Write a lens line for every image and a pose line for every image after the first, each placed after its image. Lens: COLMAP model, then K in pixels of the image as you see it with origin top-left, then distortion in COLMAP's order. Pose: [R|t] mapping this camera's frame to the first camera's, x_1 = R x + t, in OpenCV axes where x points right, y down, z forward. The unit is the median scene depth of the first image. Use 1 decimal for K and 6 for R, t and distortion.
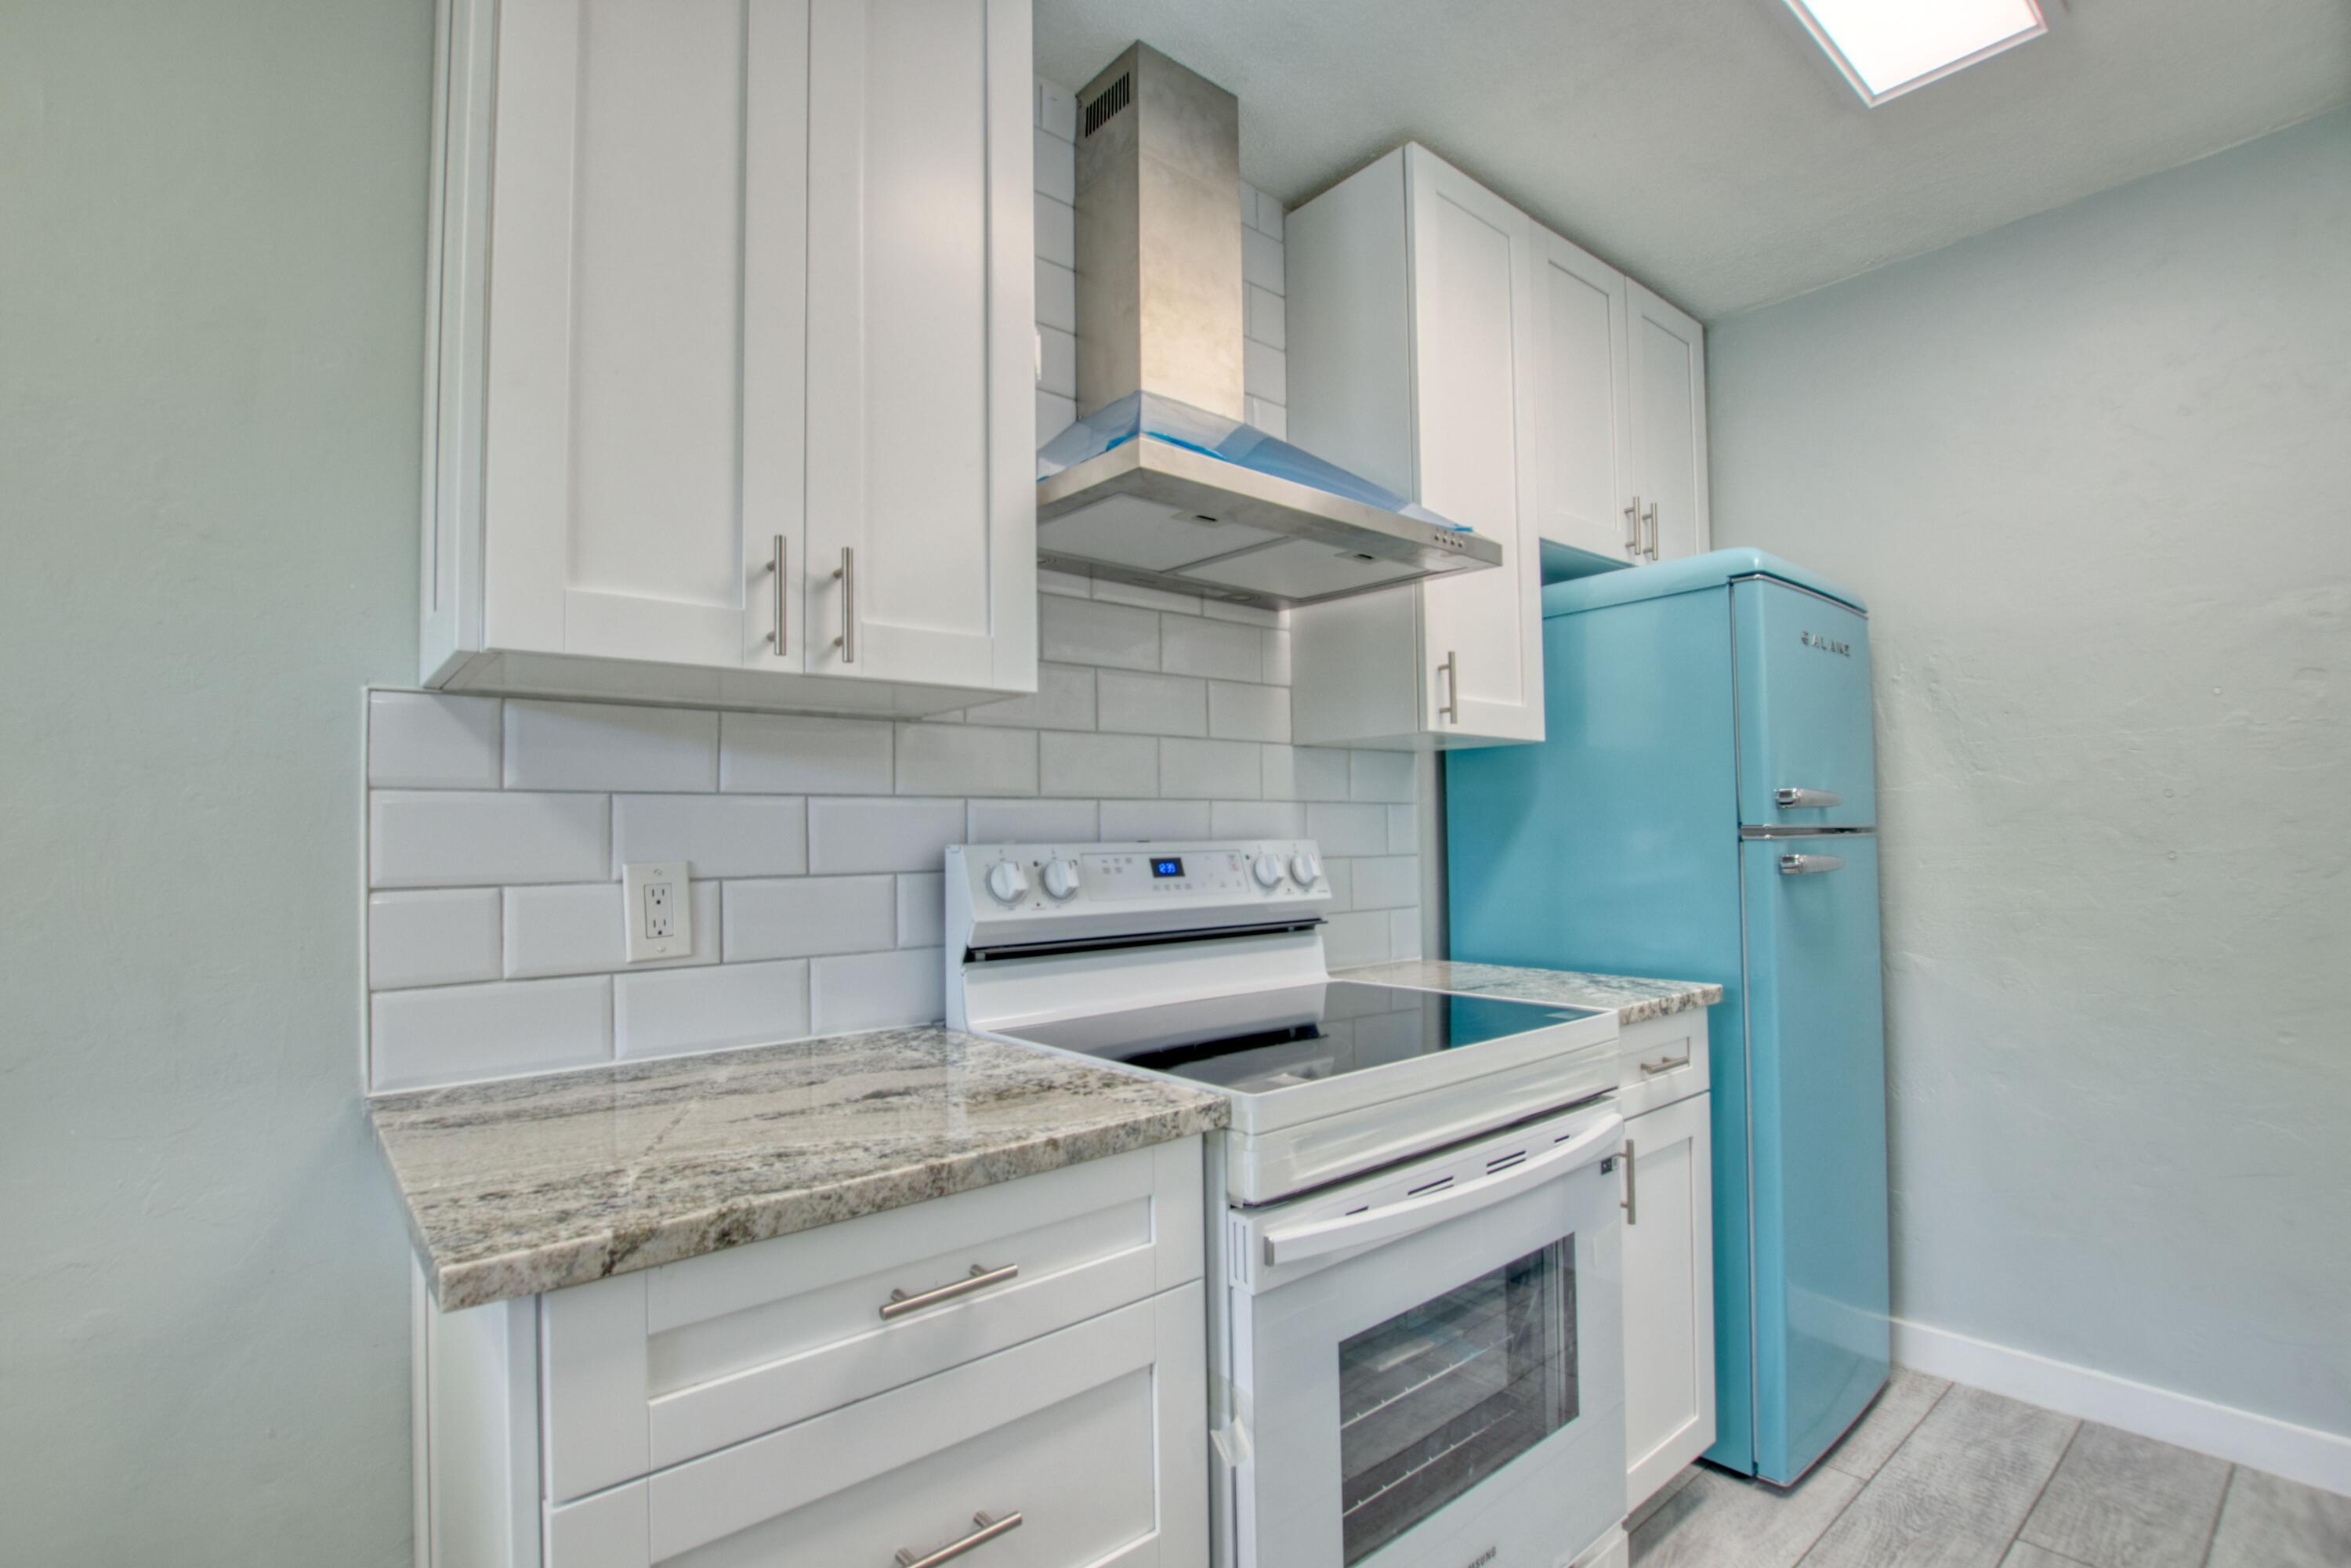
lens RADIAL K [[1092.6, 0, 1160.6], [0, 1092.6, 804.1], [0, 0, 1]] dist [-0.035233, 0.004159]
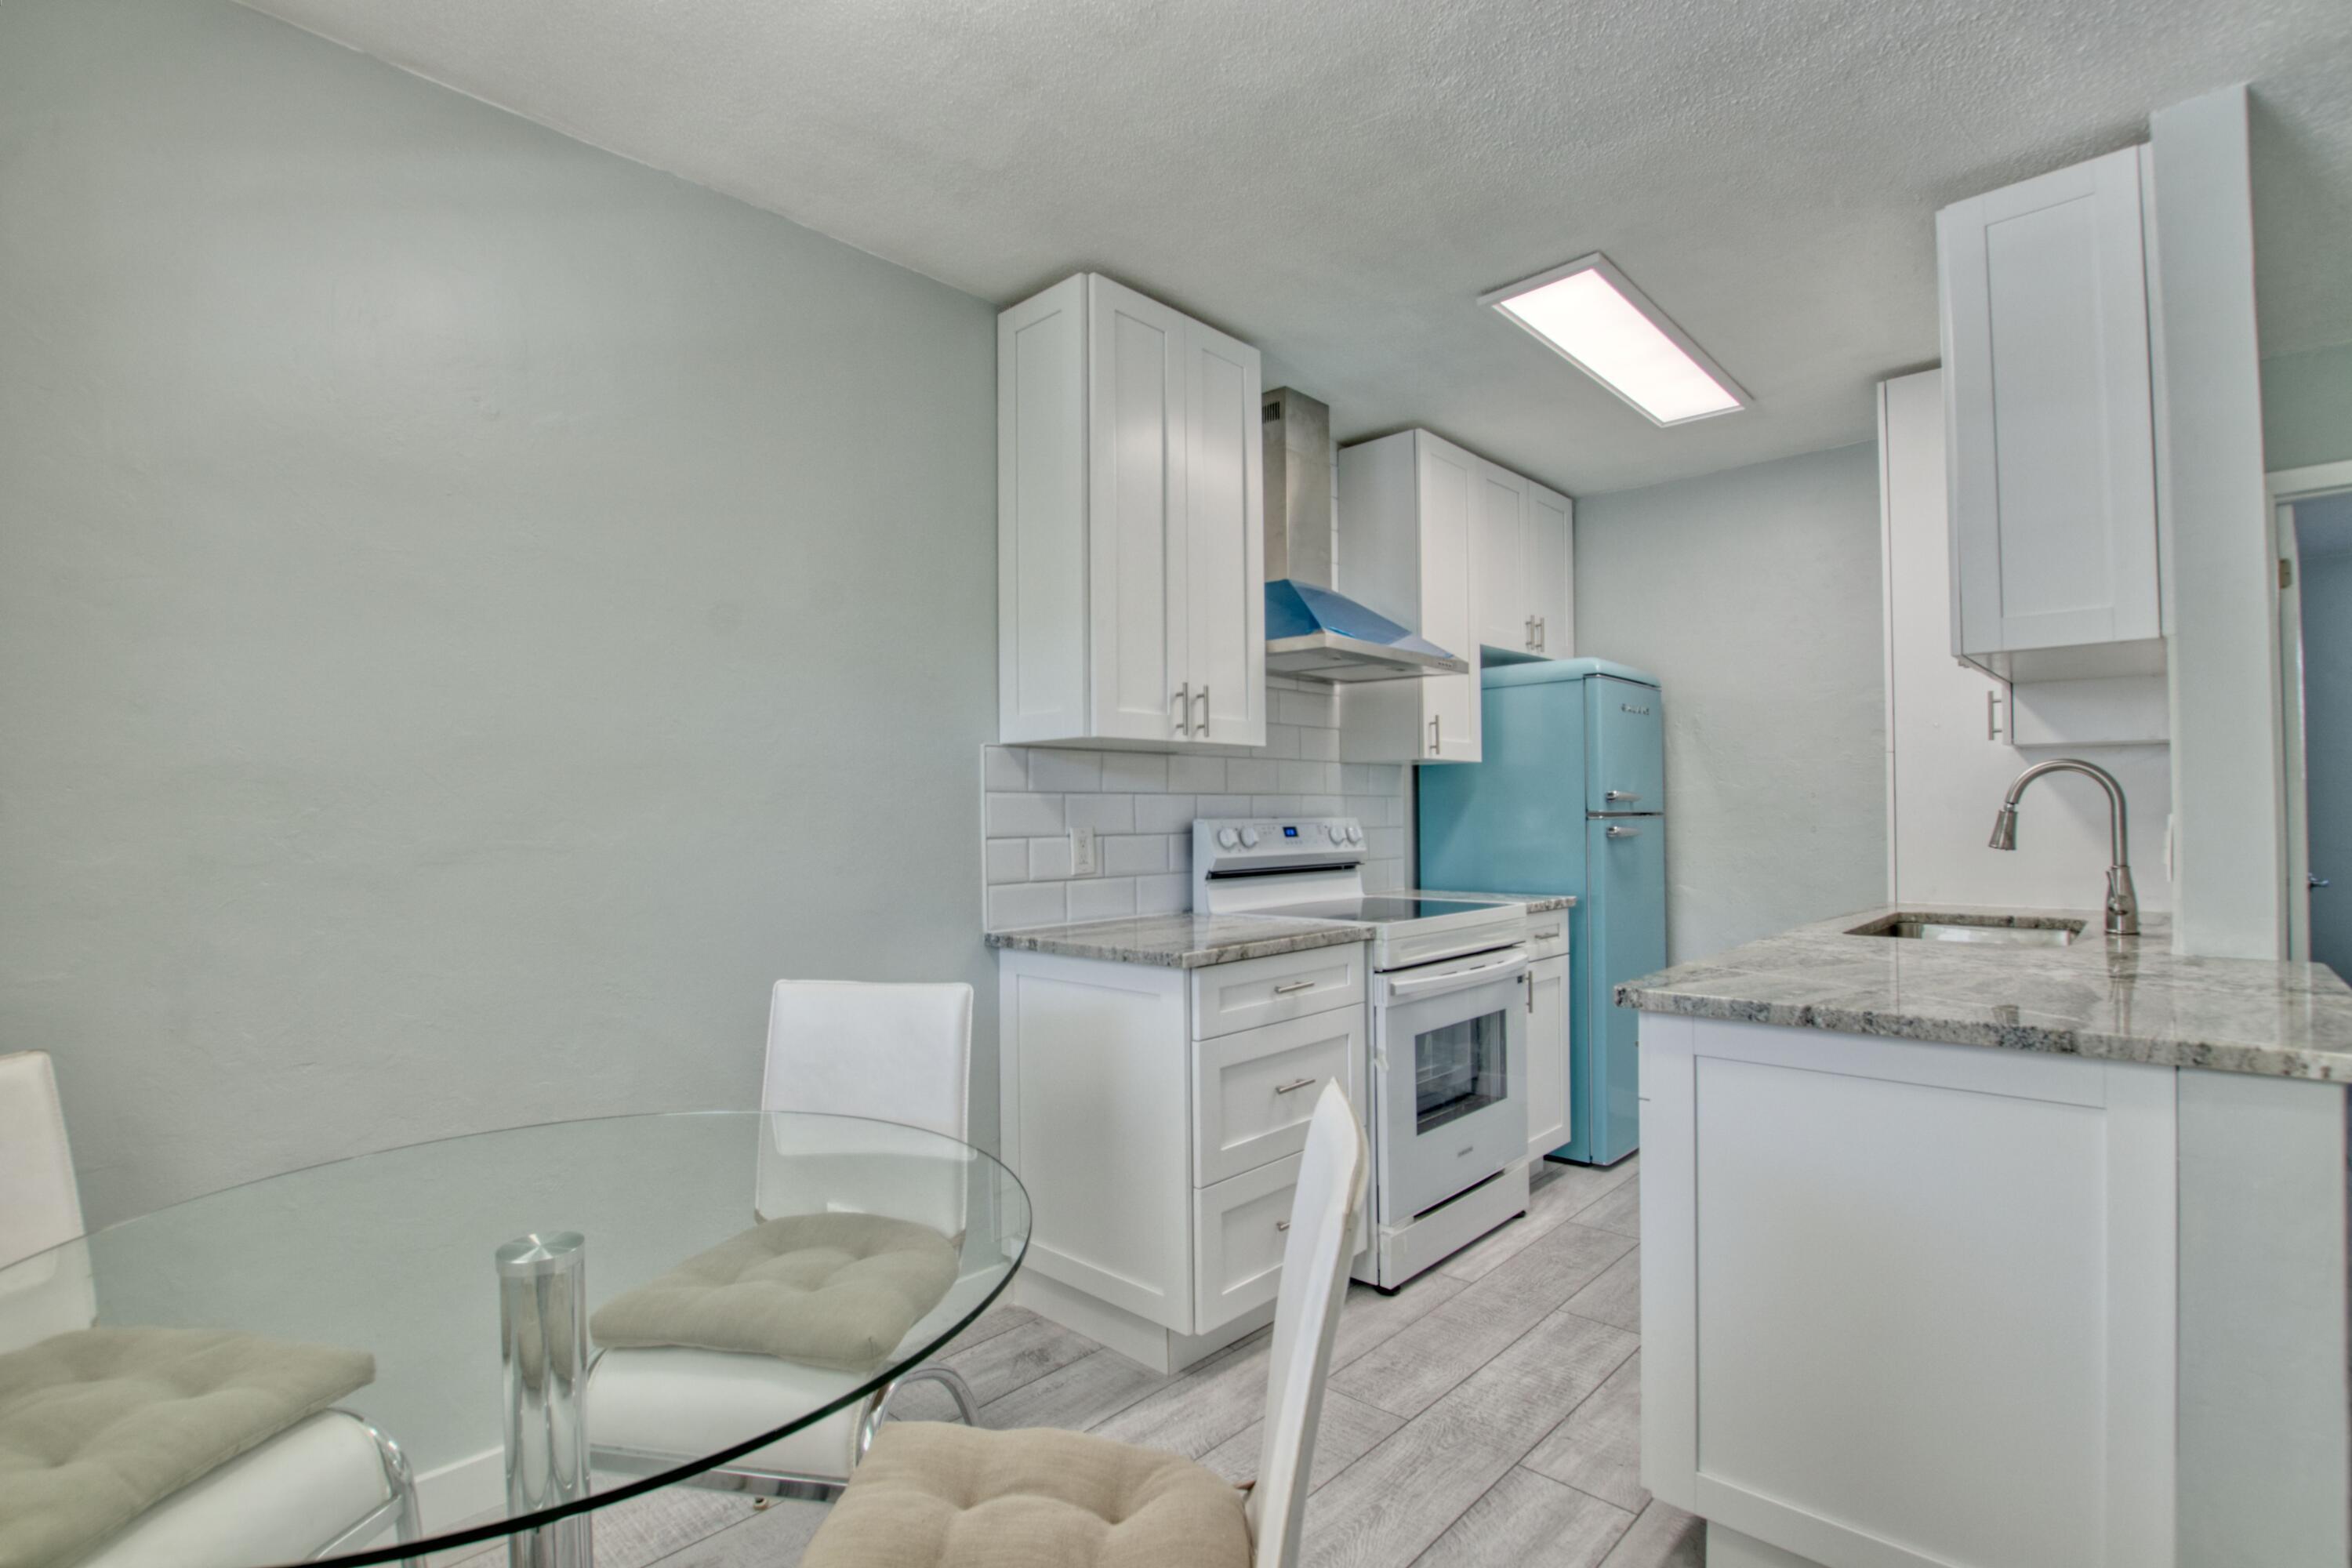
lens RADIAL K [[1093.1, 0, 1165.1], [0, 1093.1, 806.5], [0, 0, 1]] dist [-0.035233, 0.004159]
pose [[0.993715, 0.006218, 0.111764, -0.422748], [-0.008507, 0.999763, 0.020021, -0.020810], [-0.111613, -0.020846, 0.993533, -0.833863]]
